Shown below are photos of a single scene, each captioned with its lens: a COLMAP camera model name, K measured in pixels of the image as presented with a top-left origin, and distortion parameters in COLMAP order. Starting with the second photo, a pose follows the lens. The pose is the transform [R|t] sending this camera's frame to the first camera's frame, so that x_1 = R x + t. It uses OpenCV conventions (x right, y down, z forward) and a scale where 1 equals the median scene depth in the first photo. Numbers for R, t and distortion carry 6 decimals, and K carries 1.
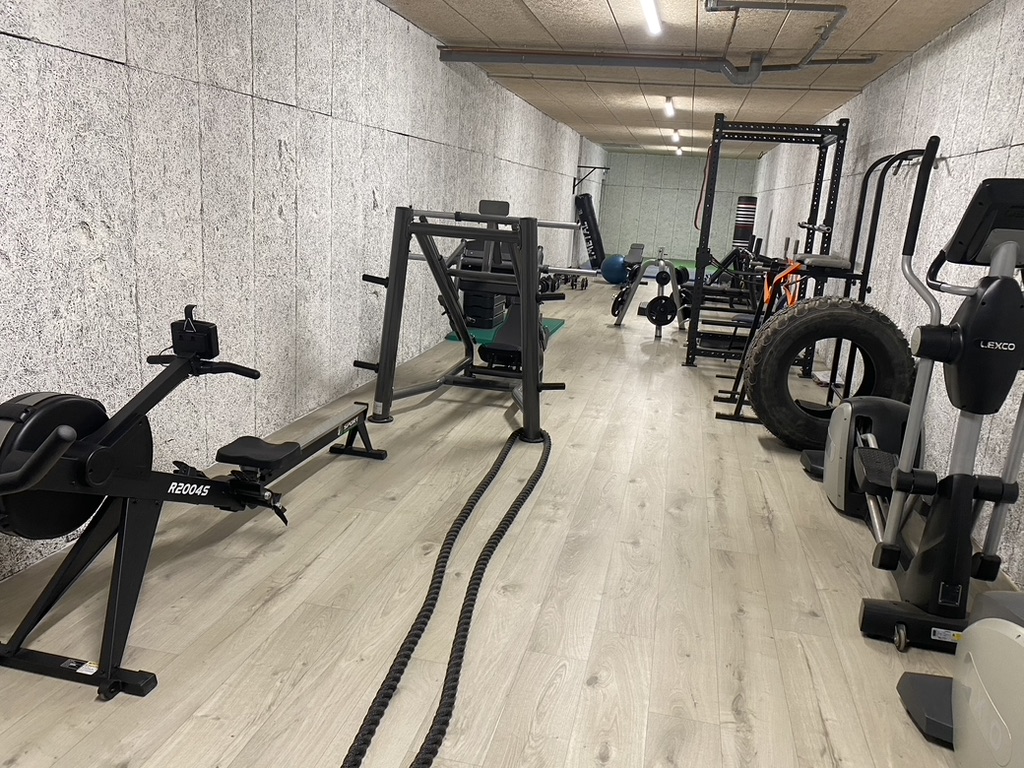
lens RADIAL K [[774.4, 0, 513.3], [0, 774.4, 363.9], [0, 0, 1]] dist [0.047612, -0.055029]
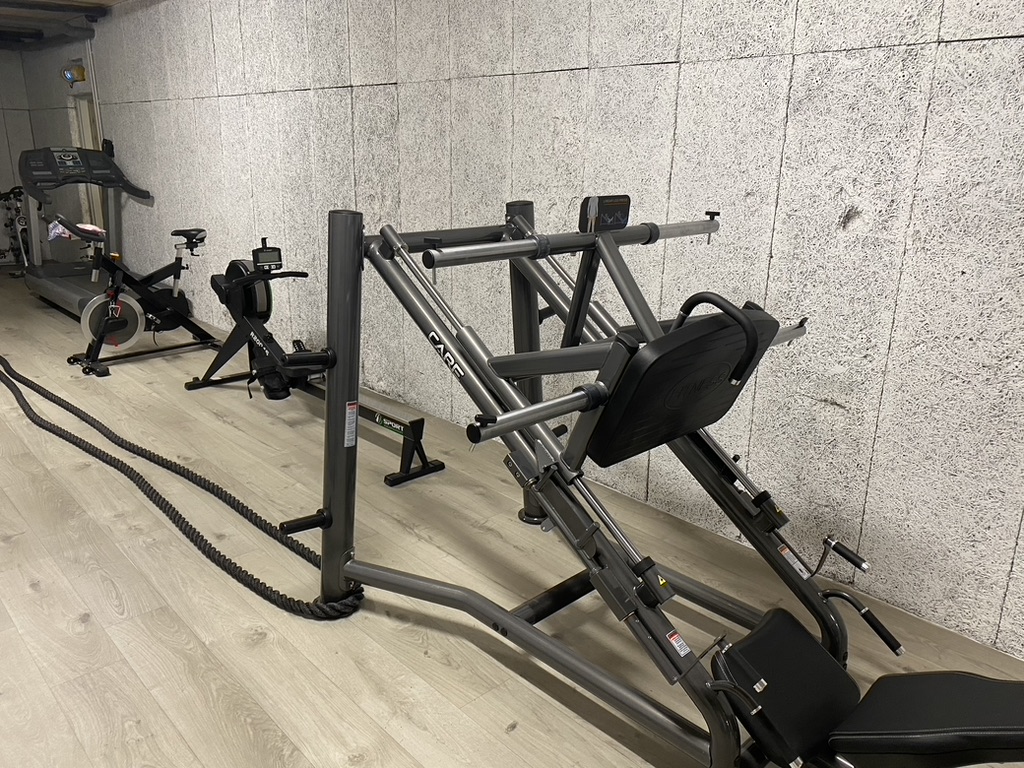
lens RADIAL K [[774.4, 0, 513.3], [0, 774.4, 363.9], [0, 0, 1]] dist [0.047612, -0.055029]
pose [[-0.558171, 0.151436, -0.815789, 0.469870], [-0.228866, 0.916960, 0.326809, -0.337373], [0.797537, 0.369122, -0.477162, 1.592155]]
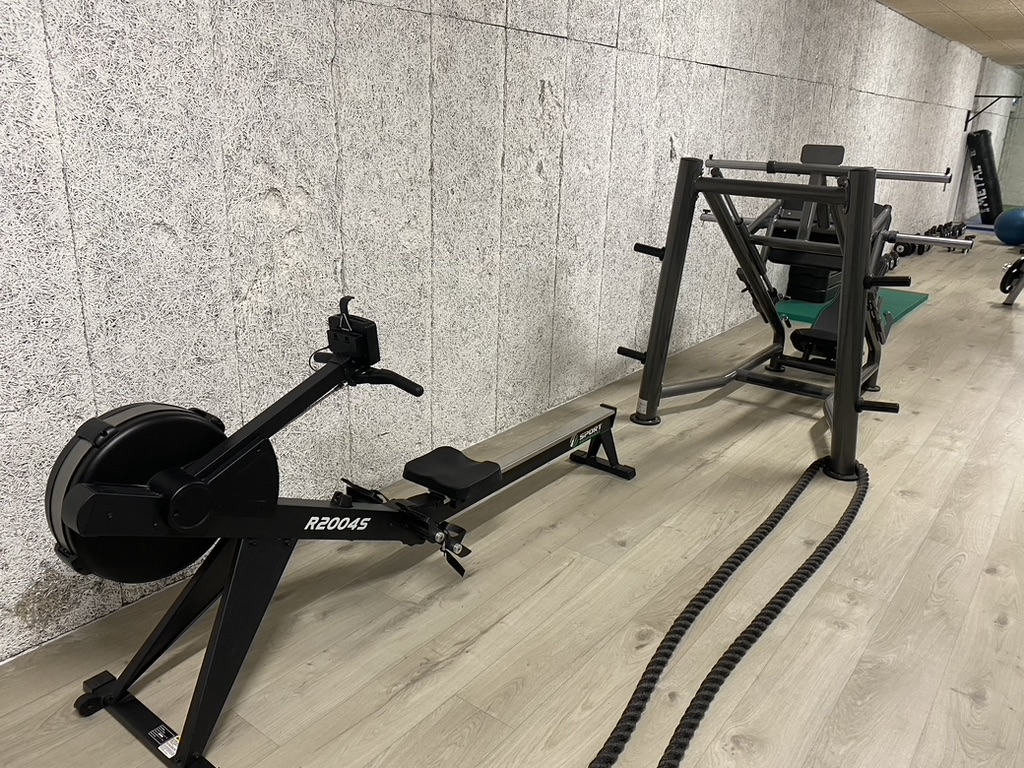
lens RADIAL K [[774.4, 0, 513.3], [0, 774.4, 363.9], [0, 0, 1]] dist [0.047612, -0.055029]
pose [[0.905550, 0.087491, -0.415121, 0.049067], [-0.060861, 0.995173, 0.076981, -0.054312], [0.419852, -0.044445, 0.906504, 0.247054]]
